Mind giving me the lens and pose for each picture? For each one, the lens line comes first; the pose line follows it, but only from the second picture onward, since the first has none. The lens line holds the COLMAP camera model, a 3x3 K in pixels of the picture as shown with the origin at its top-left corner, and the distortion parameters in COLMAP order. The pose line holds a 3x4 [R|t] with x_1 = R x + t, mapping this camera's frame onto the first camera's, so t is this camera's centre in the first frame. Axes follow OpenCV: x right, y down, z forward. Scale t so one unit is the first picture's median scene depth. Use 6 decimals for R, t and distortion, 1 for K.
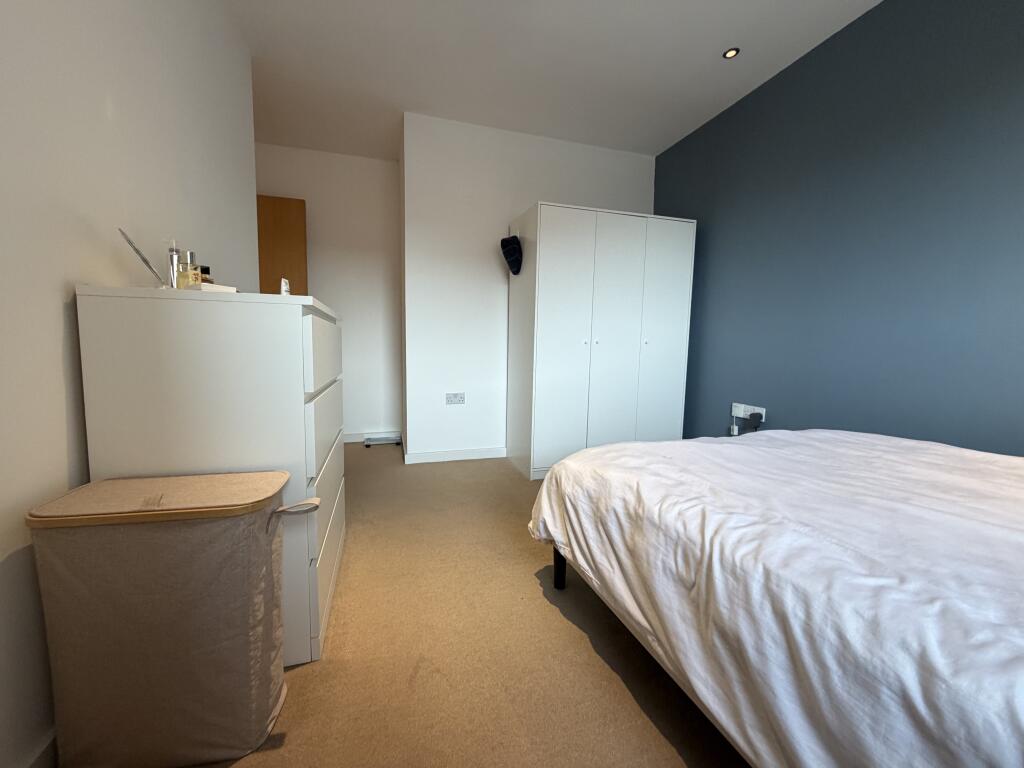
lens RADIAL K [[407.4, 0, 512.0], [0, 407.4, 384.0], [0, 0, 1]] dist [-0.000187, -0.000042]
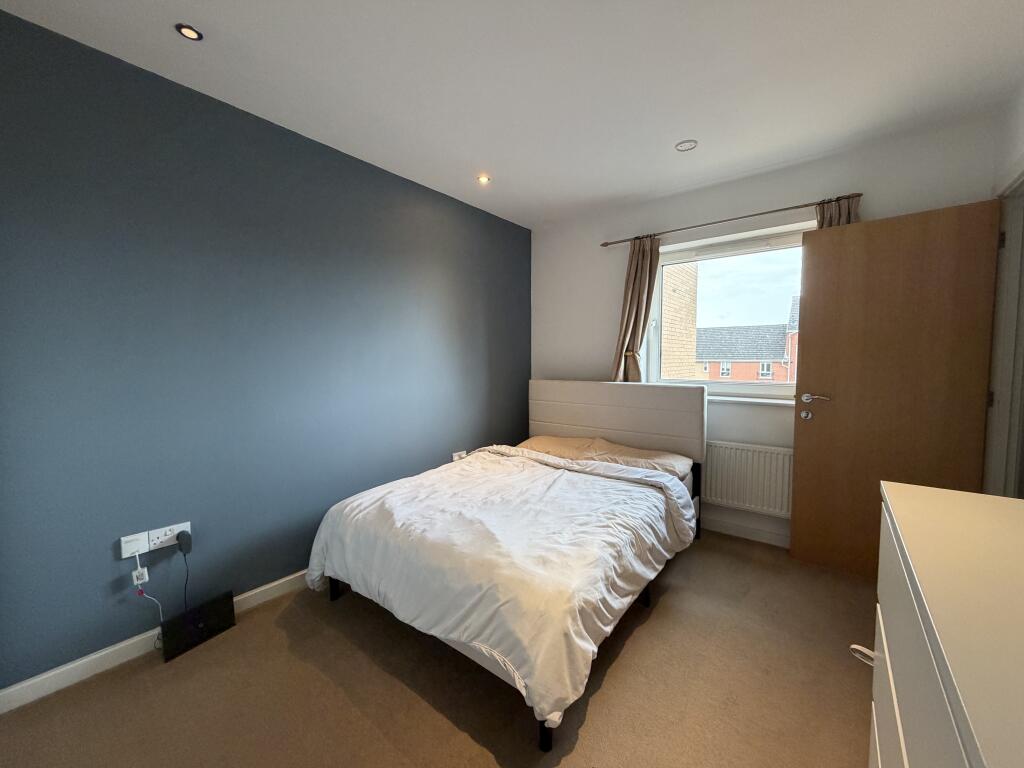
lens RADIAL K [[407.4, 0, 512.0], [0, 407.4, 384.0], [0, 0, 1]] dist [-0.000187, -0.000042]
pose [[-0.553059, -0.069810, 0.830212, -0.623964], [0.065717, 0.989723, 0.127002, -0.476507], [-0.830546, 0.124798, -0.542788, 1.686891]]
